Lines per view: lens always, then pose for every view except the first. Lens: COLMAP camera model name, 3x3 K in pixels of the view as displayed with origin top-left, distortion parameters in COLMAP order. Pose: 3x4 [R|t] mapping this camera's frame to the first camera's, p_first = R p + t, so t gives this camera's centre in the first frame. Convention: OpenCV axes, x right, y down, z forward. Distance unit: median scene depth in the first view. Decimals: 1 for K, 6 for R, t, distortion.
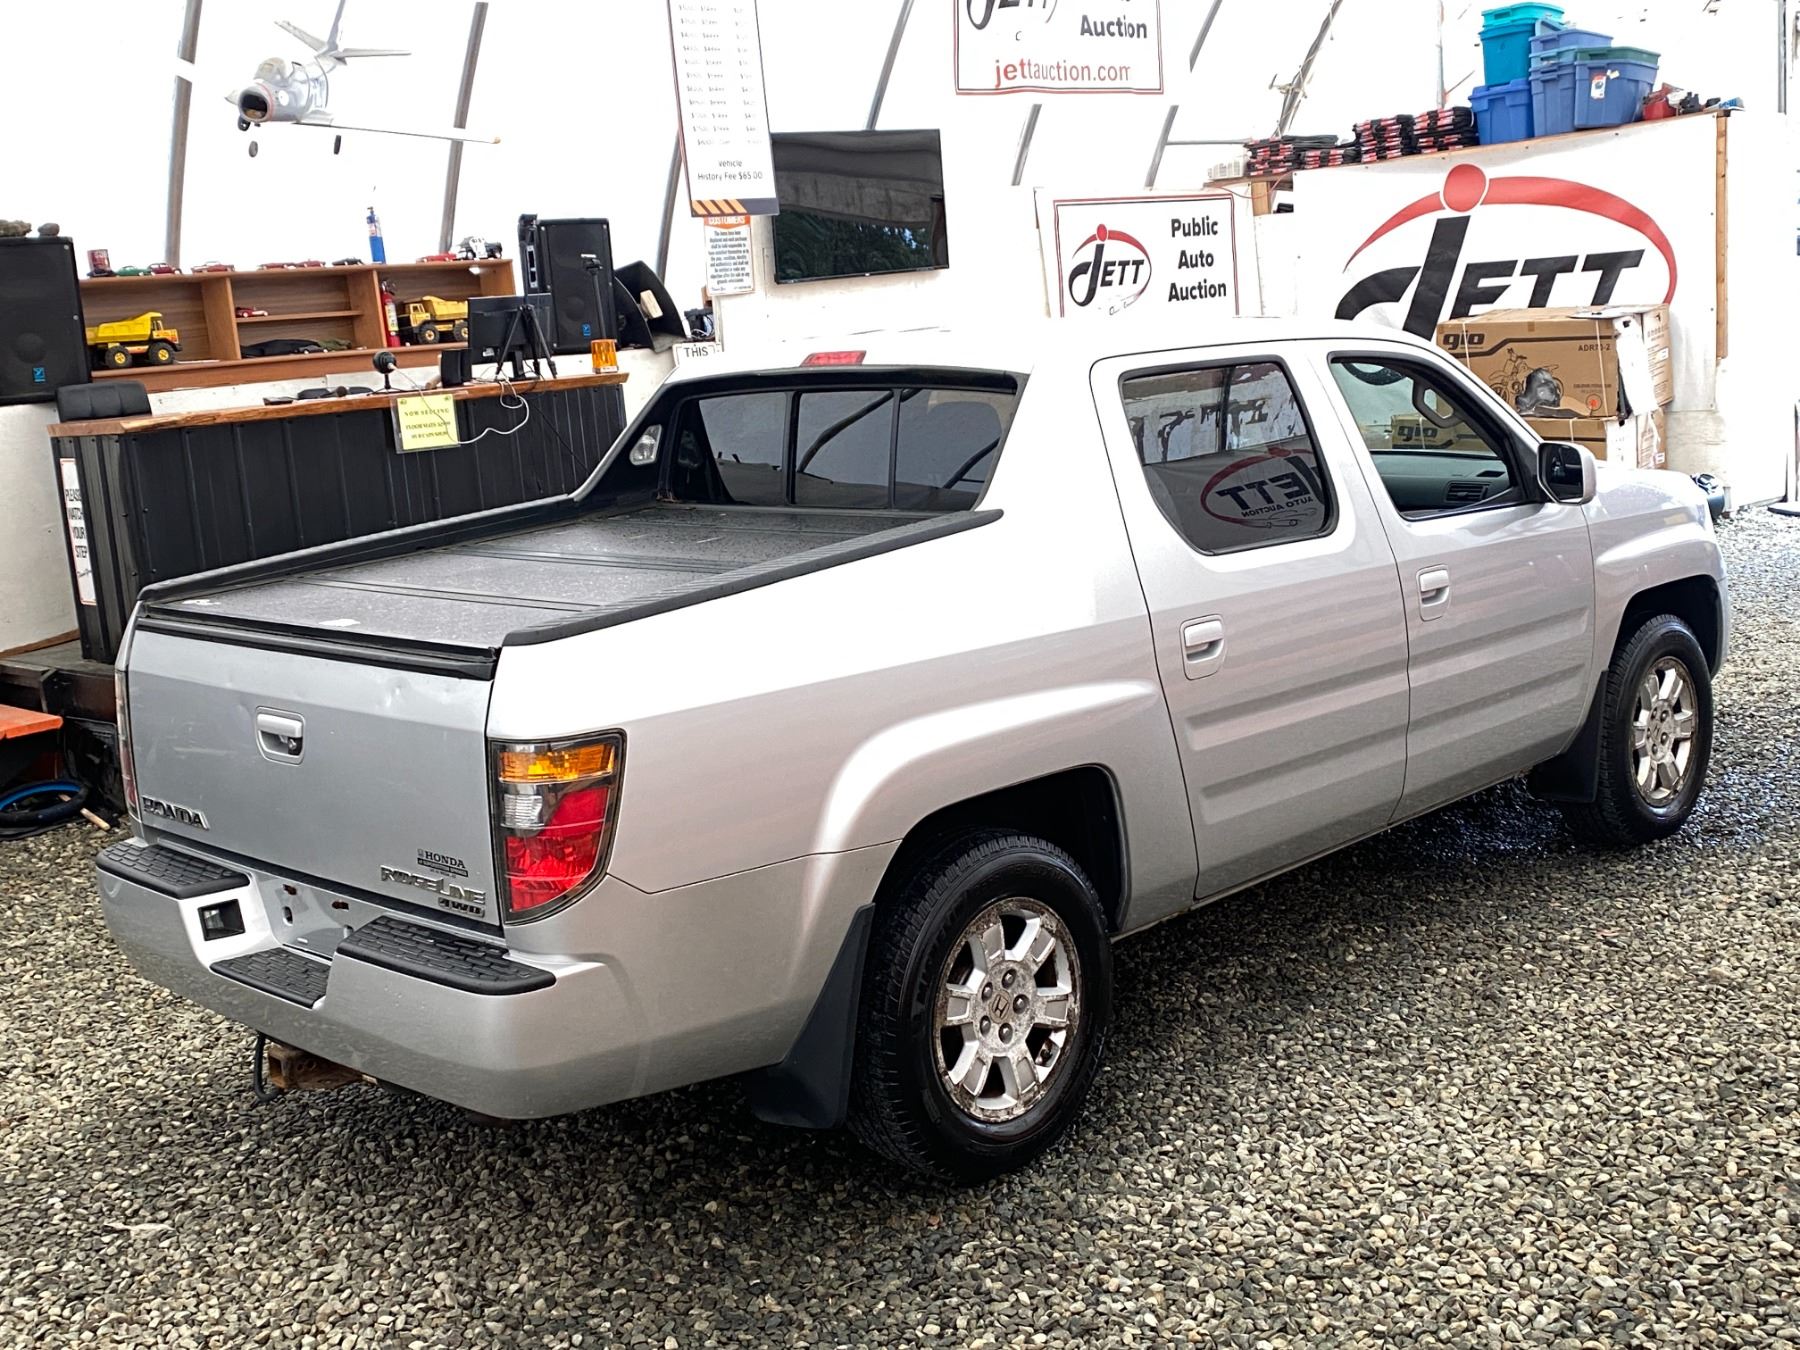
lens RADIAL K [[2041.1, 0, 883.7], [0, 2041.1, 668.6], [0, 0, 1]] dist [0.028405, 0.000000]
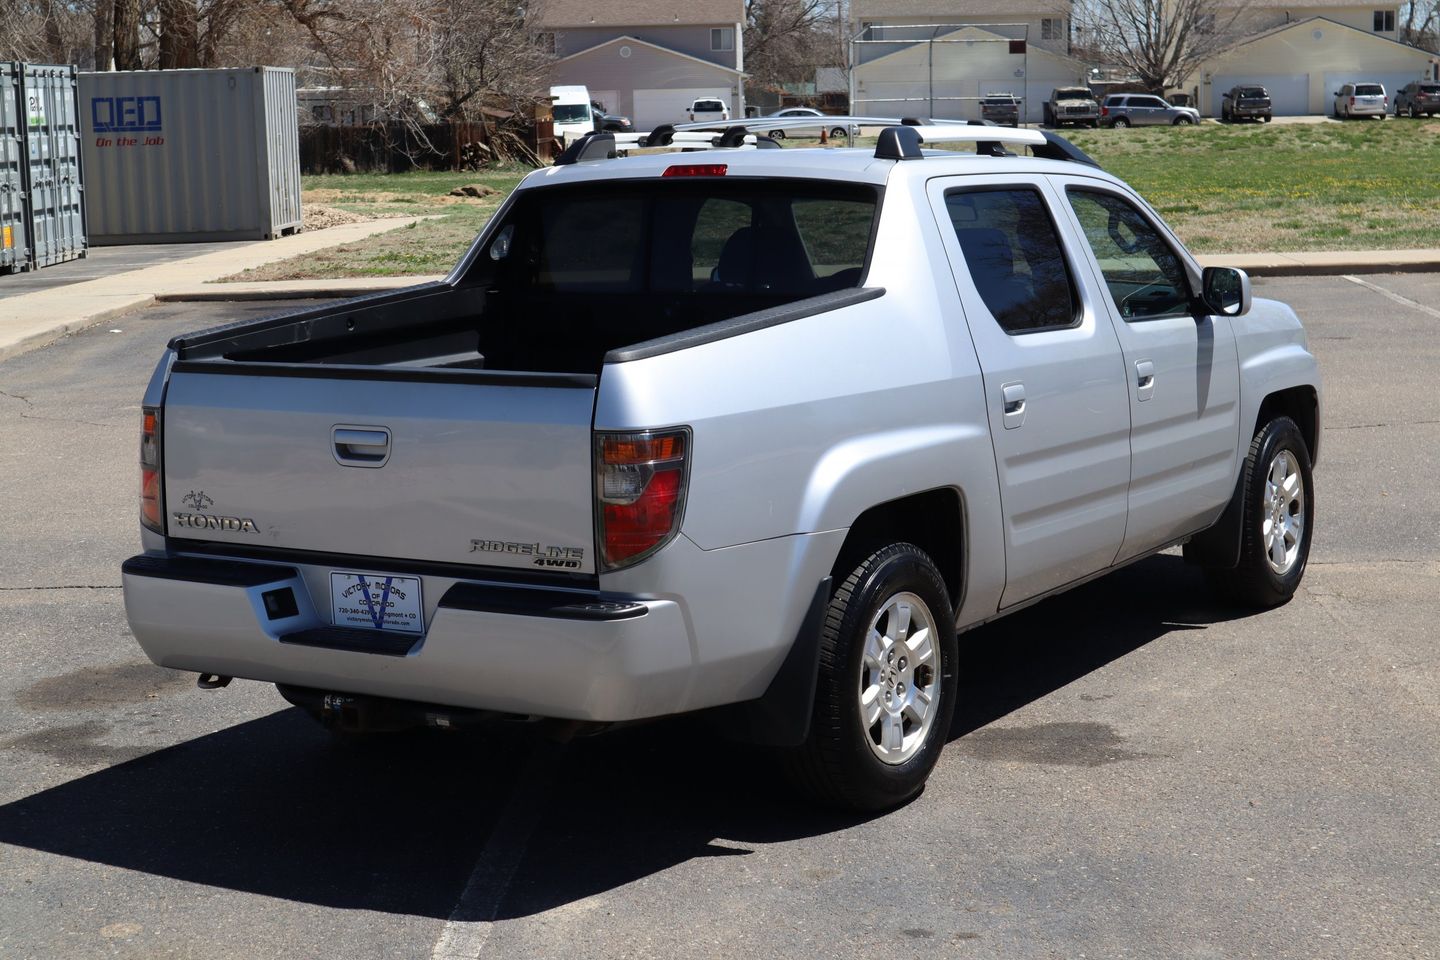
lens RADIAL K [[2406.9, 0, 723.4], [0, 2406.9, 479.1], [0, 0, 1]] dist [-0.149422, 0.000000]
pose [[0.972851, 0.010261, 0.231206, -0.347243], [0.001858, 0.998638, -0.052136, 0.108230], [-0.231426, 0.051151, 0.971507, -0.390161]]
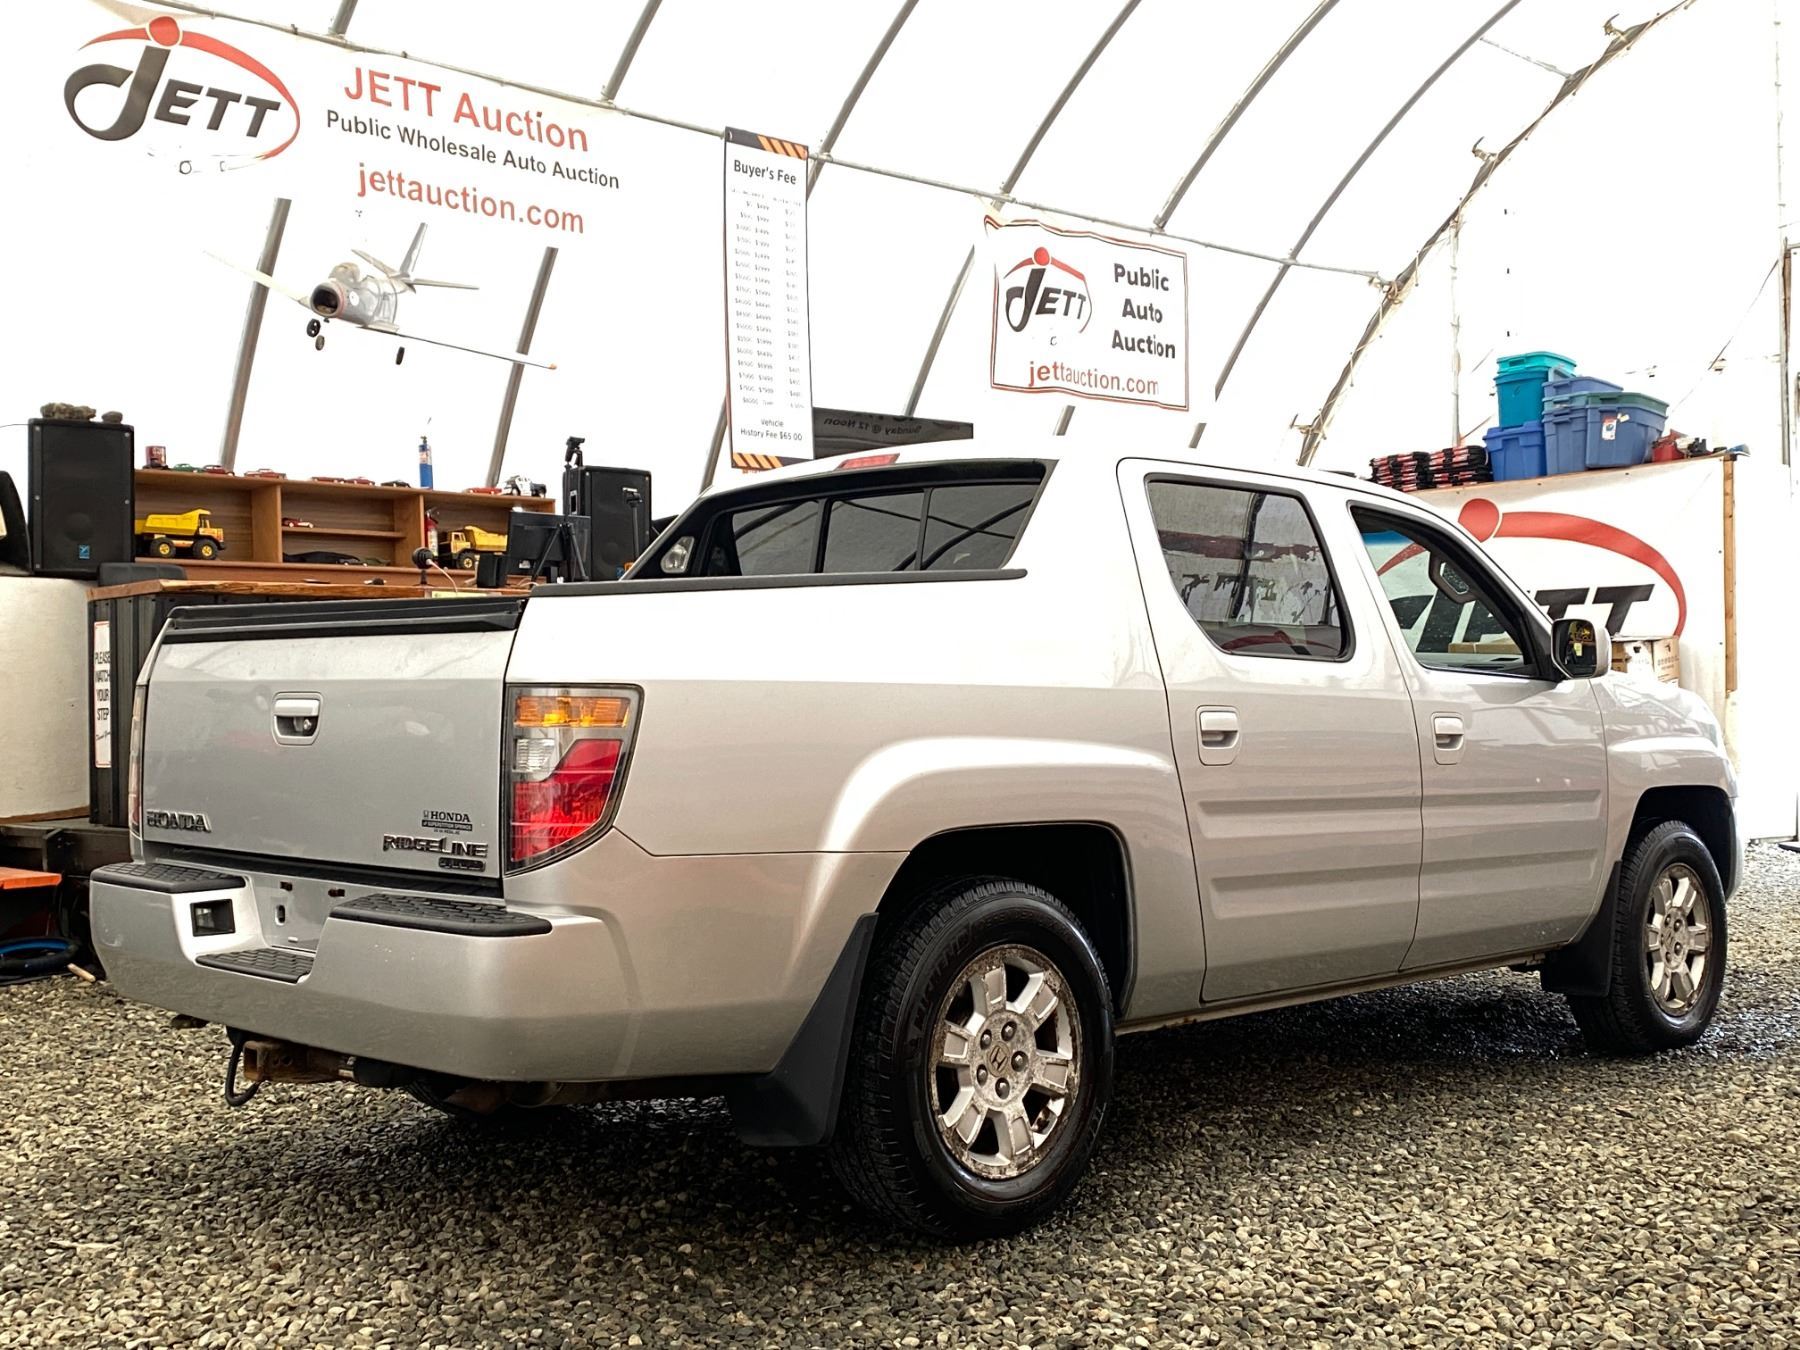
lens RADIAL K [[2041.1, 0, 891.1], [0, 2041.1, 691.2], [0, 0, 1]] dist [0.028405, 0.000000]
pose [[0.997936, 0.063883, -0.006532, 0.001045], [-0.064015, 0.981607, -0.179861, 0.150459], [-0.005078, 0.179908, 0.983670, 0.010086]]
